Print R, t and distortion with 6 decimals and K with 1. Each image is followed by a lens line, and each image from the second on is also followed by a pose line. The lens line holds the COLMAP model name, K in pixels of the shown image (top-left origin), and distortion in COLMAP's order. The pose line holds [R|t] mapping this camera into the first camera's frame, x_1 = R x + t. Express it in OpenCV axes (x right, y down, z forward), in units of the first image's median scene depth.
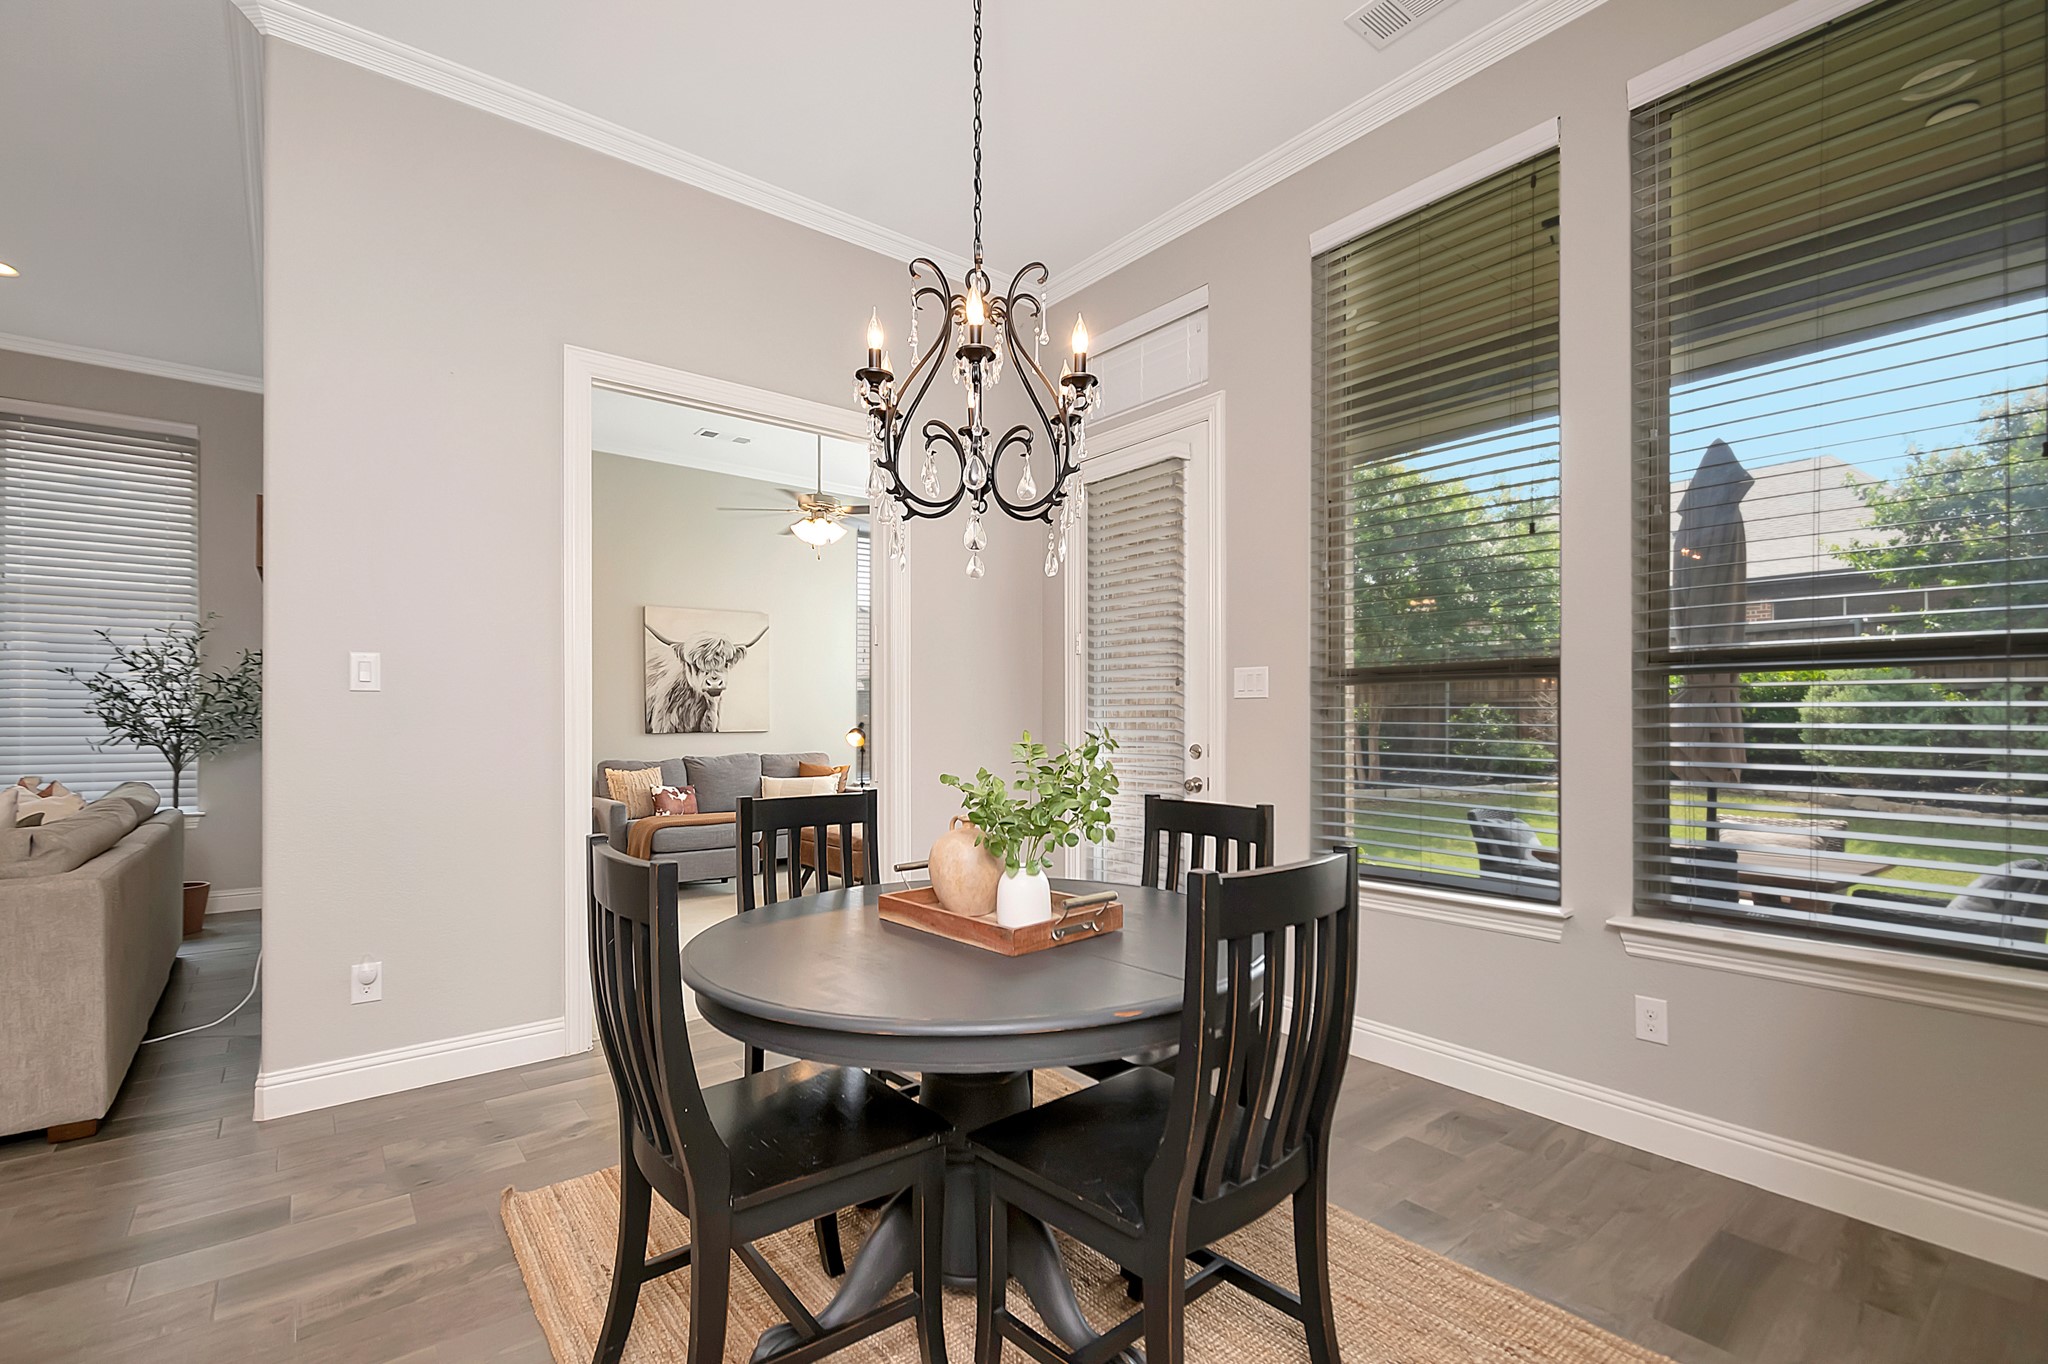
lens RADIAL K [[921.4, 0, 1025.1], [0, 921.4, 717.7], [0, 0, 1]] dist [-0.001325, -0.000205]
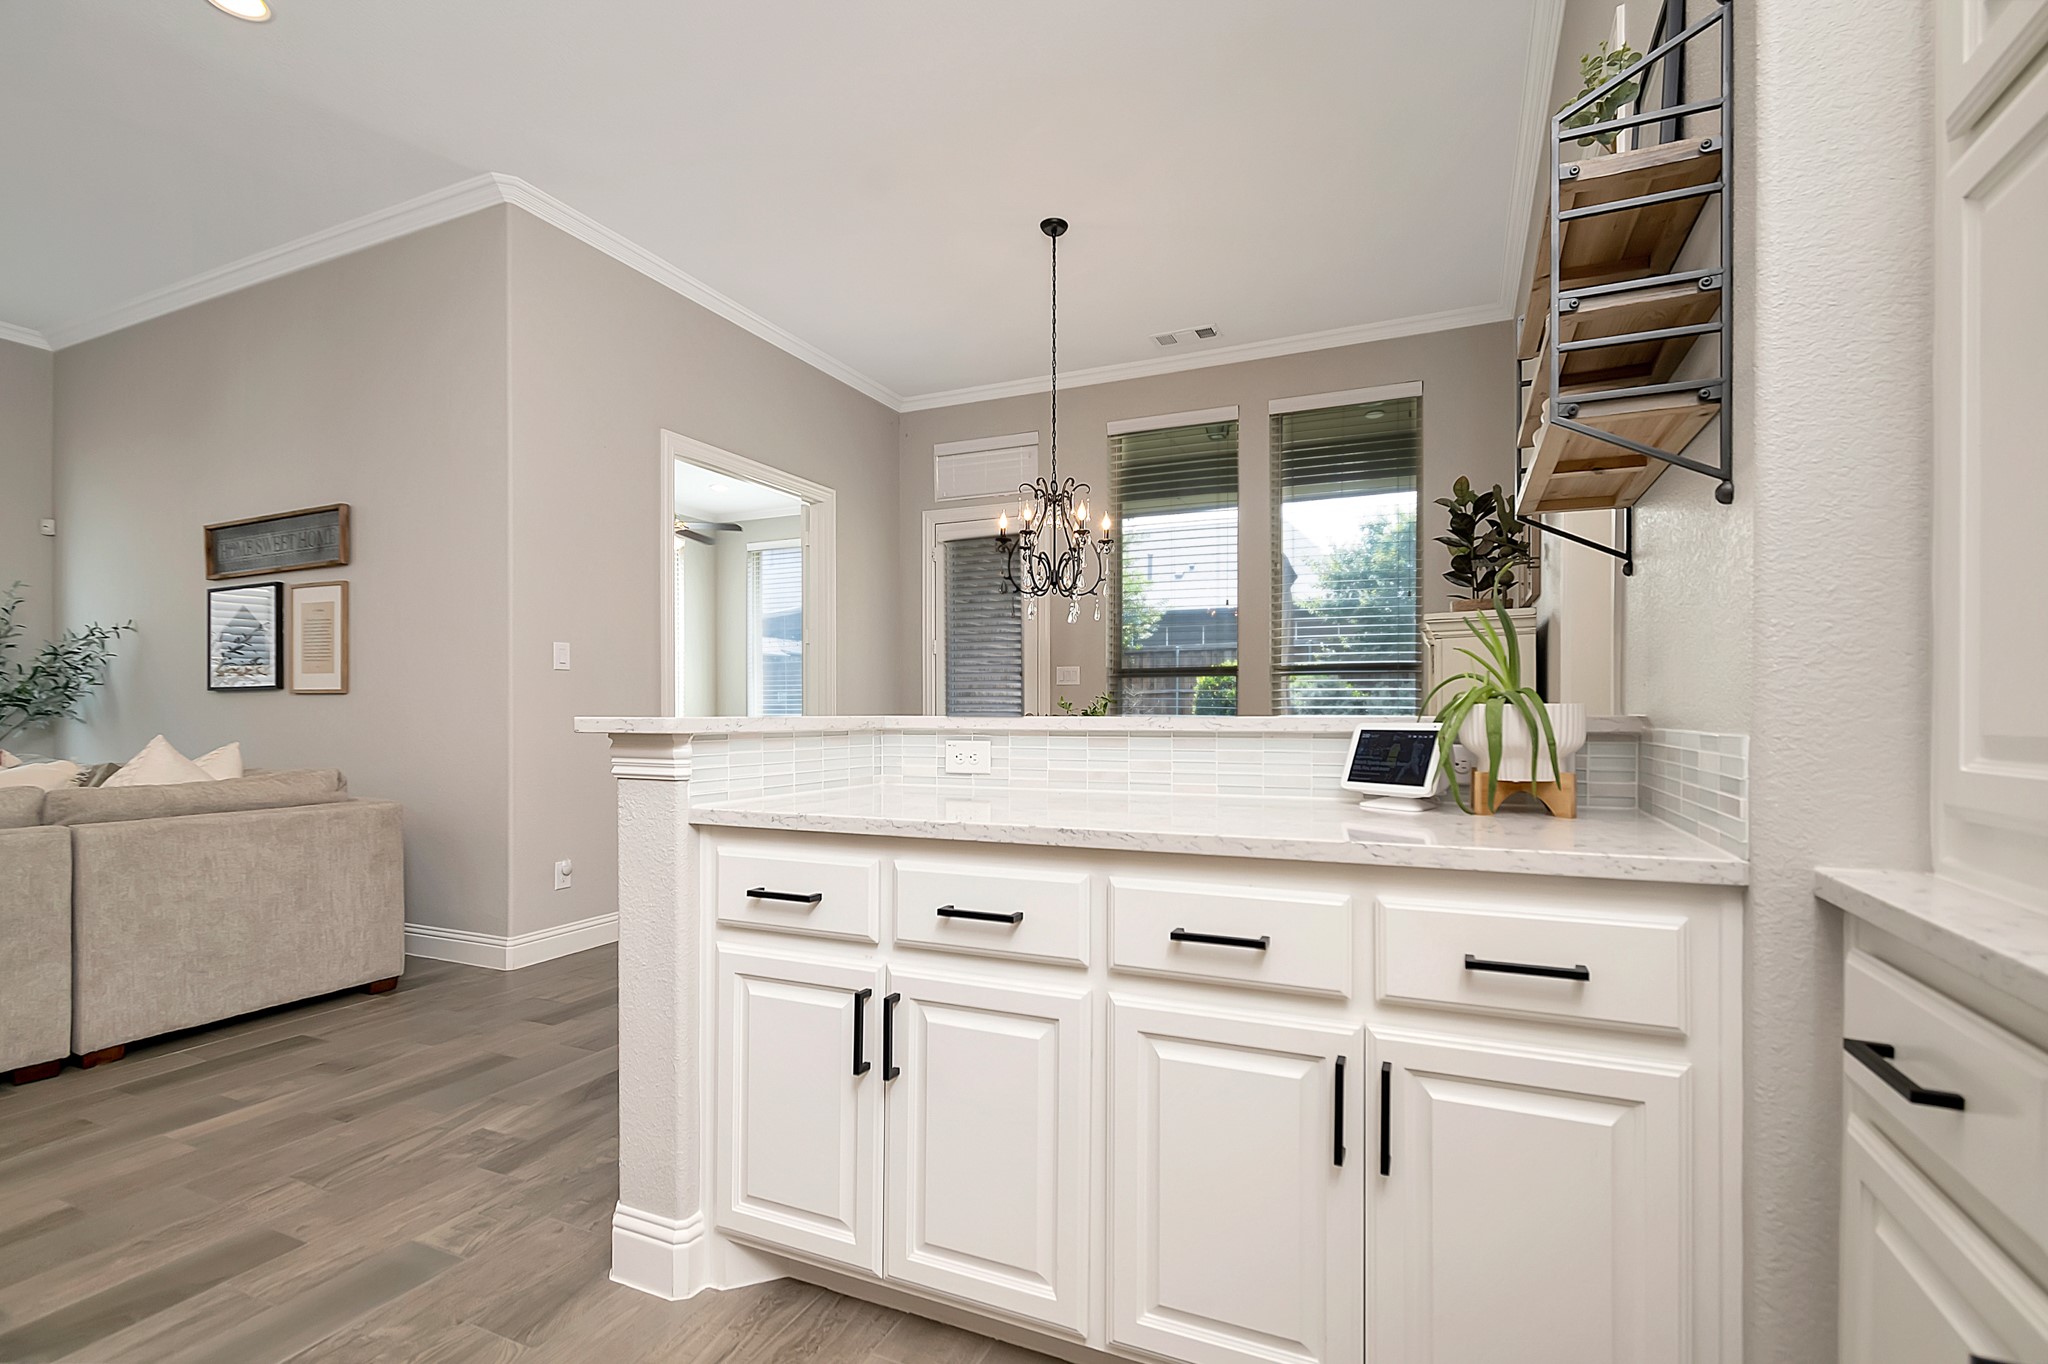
lens RADIAL K [[921.4, 0, 1029.4], [0, 921.4, 701.2], [0, 0, 1]] dist [-0.001325, -0.000205]
pose [[0.894428, 0.006781, 0.447161, -0.587293], [0.000180, 0.999880, -0.015522, 0.034901], [-0.447213, 0.013964, 0.894319, -0.494824]]
